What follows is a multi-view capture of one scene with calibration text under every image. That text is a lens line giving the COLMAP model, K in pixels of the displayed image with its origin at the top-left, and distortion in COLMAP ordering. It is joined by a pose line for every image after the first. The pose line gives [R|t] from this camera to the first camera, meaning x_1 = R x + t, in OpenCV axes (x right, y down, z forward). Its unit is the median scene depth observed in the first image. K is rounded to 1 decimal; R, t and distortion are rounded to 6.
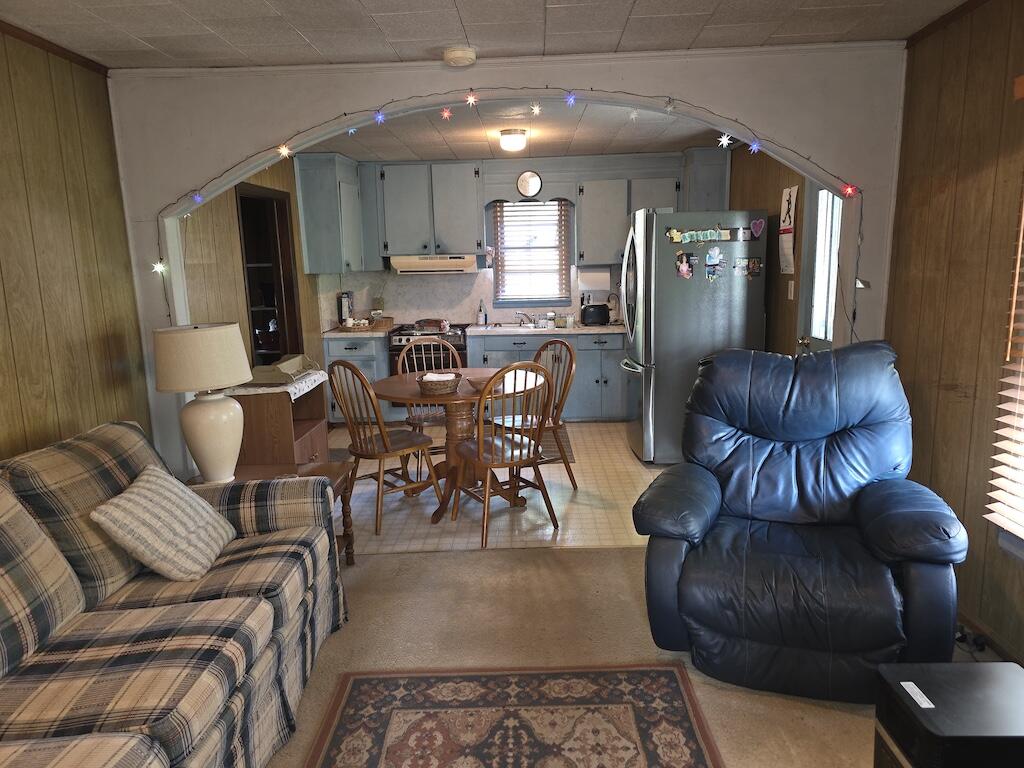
lens RADIAL K [[672.4, 0, 512.9], [0, 672.4, 381.0], [0, 0, 1]] dist [0.044552, -0.033681]
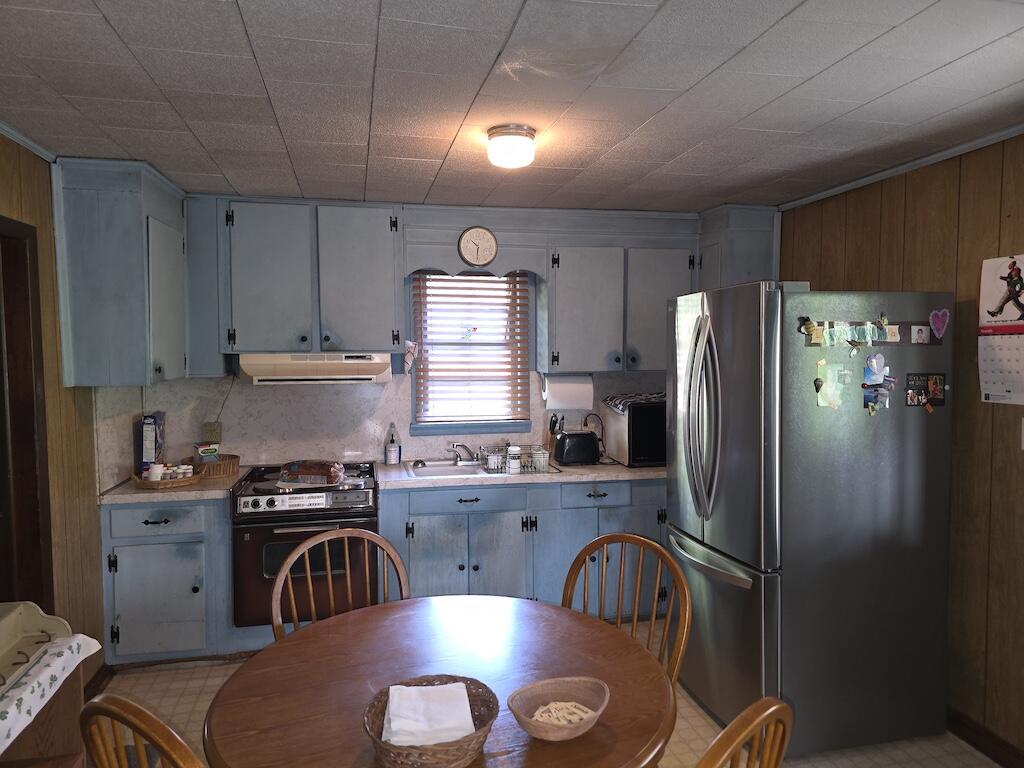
lens RADIAL K [[672.4, 0, 512.6], [0, 672.4, 384.7], [0, 0, 1]] dist [0.044552, -0.033681]
pose [[0.969668, 0.007367, 0.244315, -0.096337], [0.024784, 0.991431, -0.128262, -0.077990], [-0.243166, 0.130427, 0.961176, 0.388618]]
